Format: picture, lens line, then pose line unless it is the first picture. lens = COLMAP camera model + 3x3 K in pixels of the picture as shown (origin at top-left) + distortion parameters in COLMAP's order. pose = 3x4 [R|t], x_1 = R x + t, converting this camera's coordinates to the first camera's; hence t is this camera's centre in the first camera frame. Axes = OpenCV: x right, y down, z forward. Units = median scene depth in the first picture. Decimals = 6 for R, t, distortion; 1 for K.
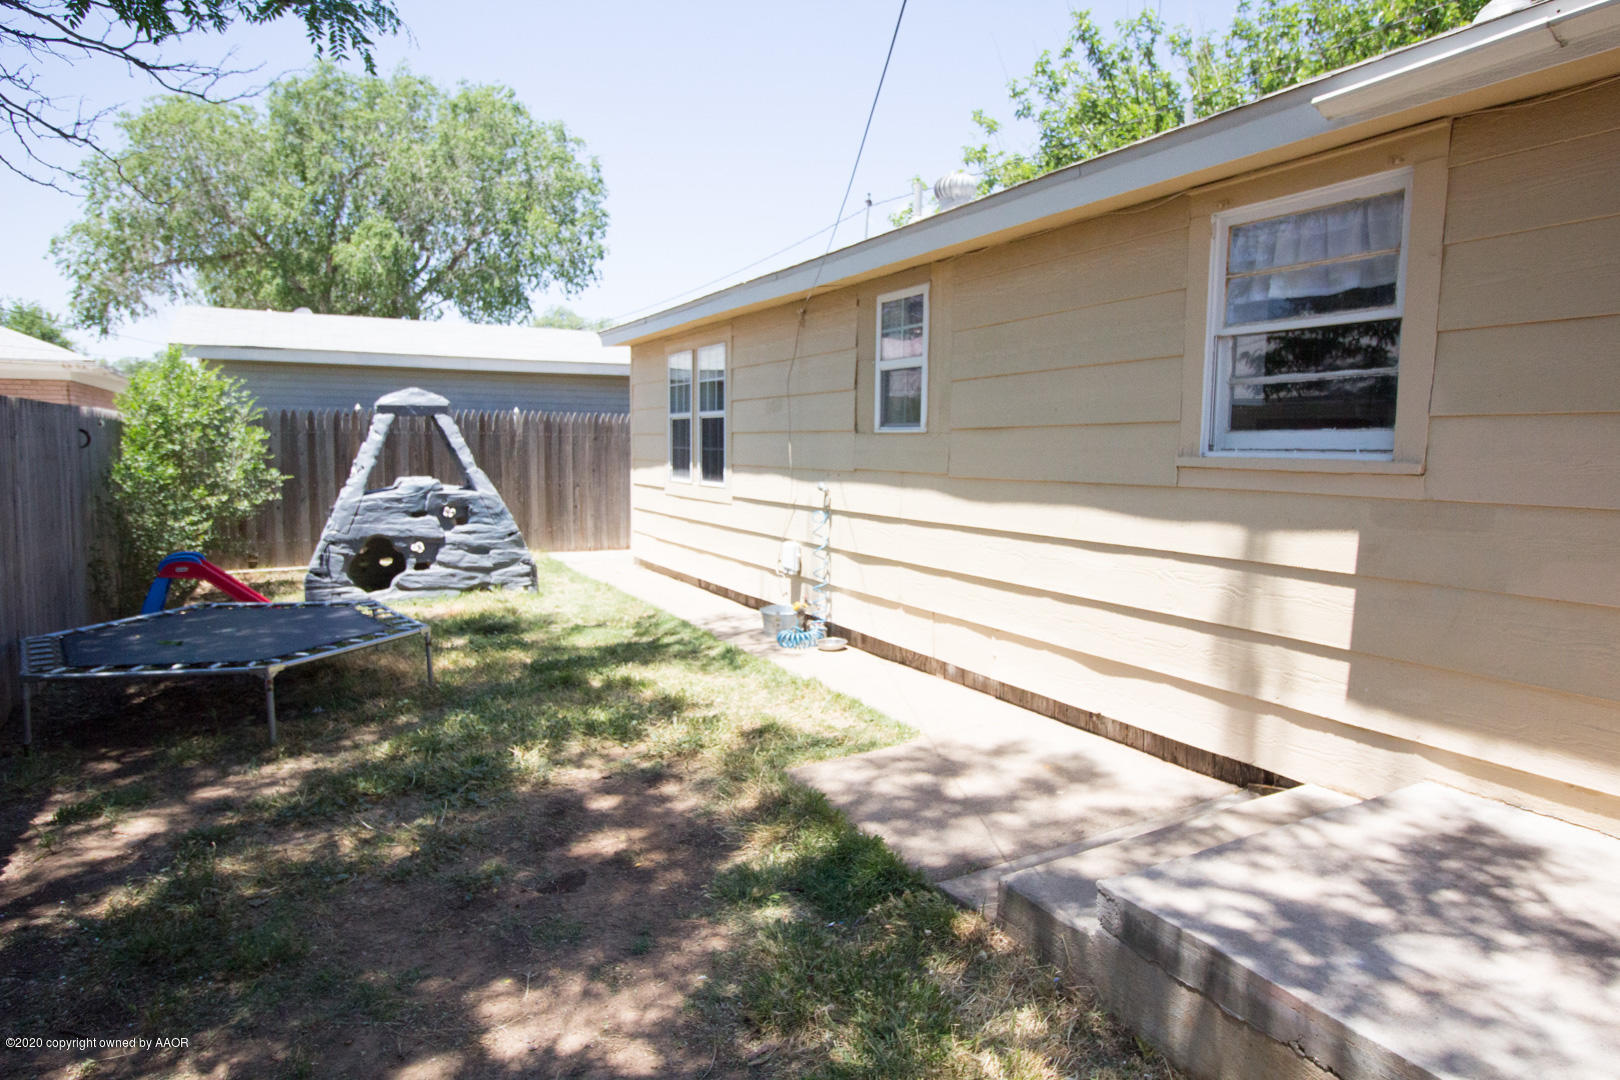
lens RADIAL K [[954.4, 0, 810.0], [0, 954.4, 540.0], [0, 0, 1]] dist [0.006120, 0.000504]
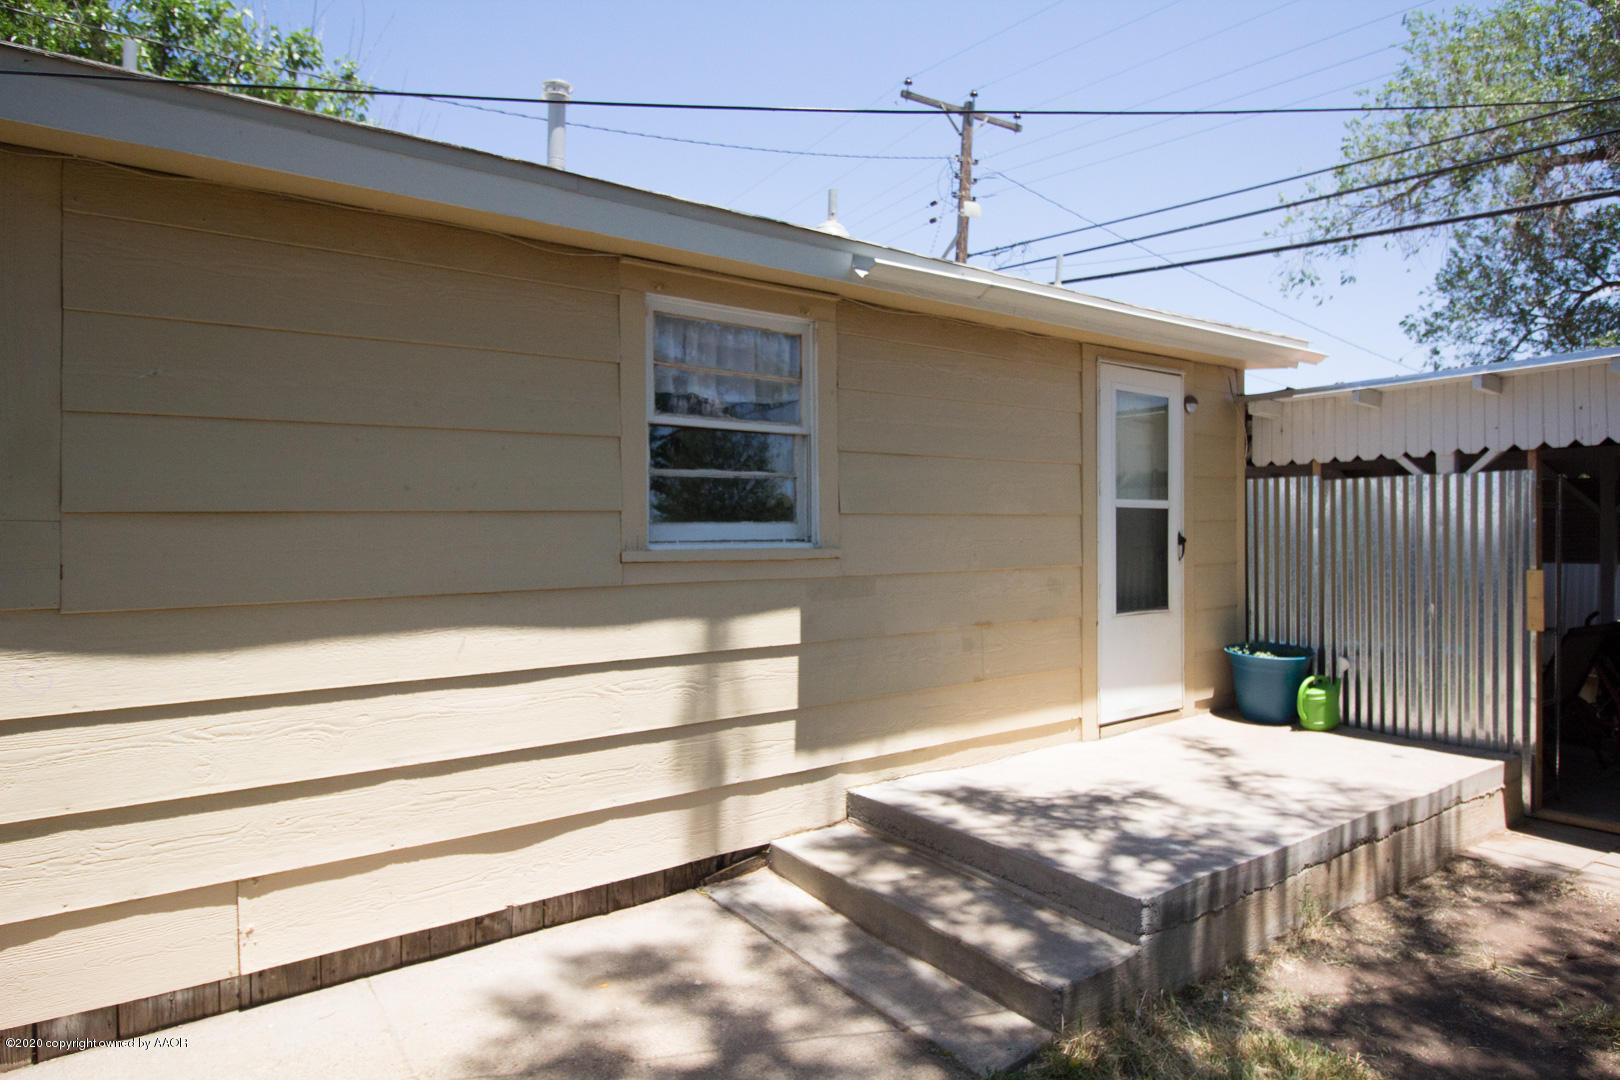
lens RADIAL K [[954.4, 0, 810.0], [0, 954.4, 540.0], [0, 0, 1]] dist [0.006120, 0.000504]
pose [[-0.145271, -0.009920, 0.989342, -0.588938], [0.109579, 0.993637, 0.026054, -0.118624], [-0.983305, 0.112196, -0.143259, 1.110607]]
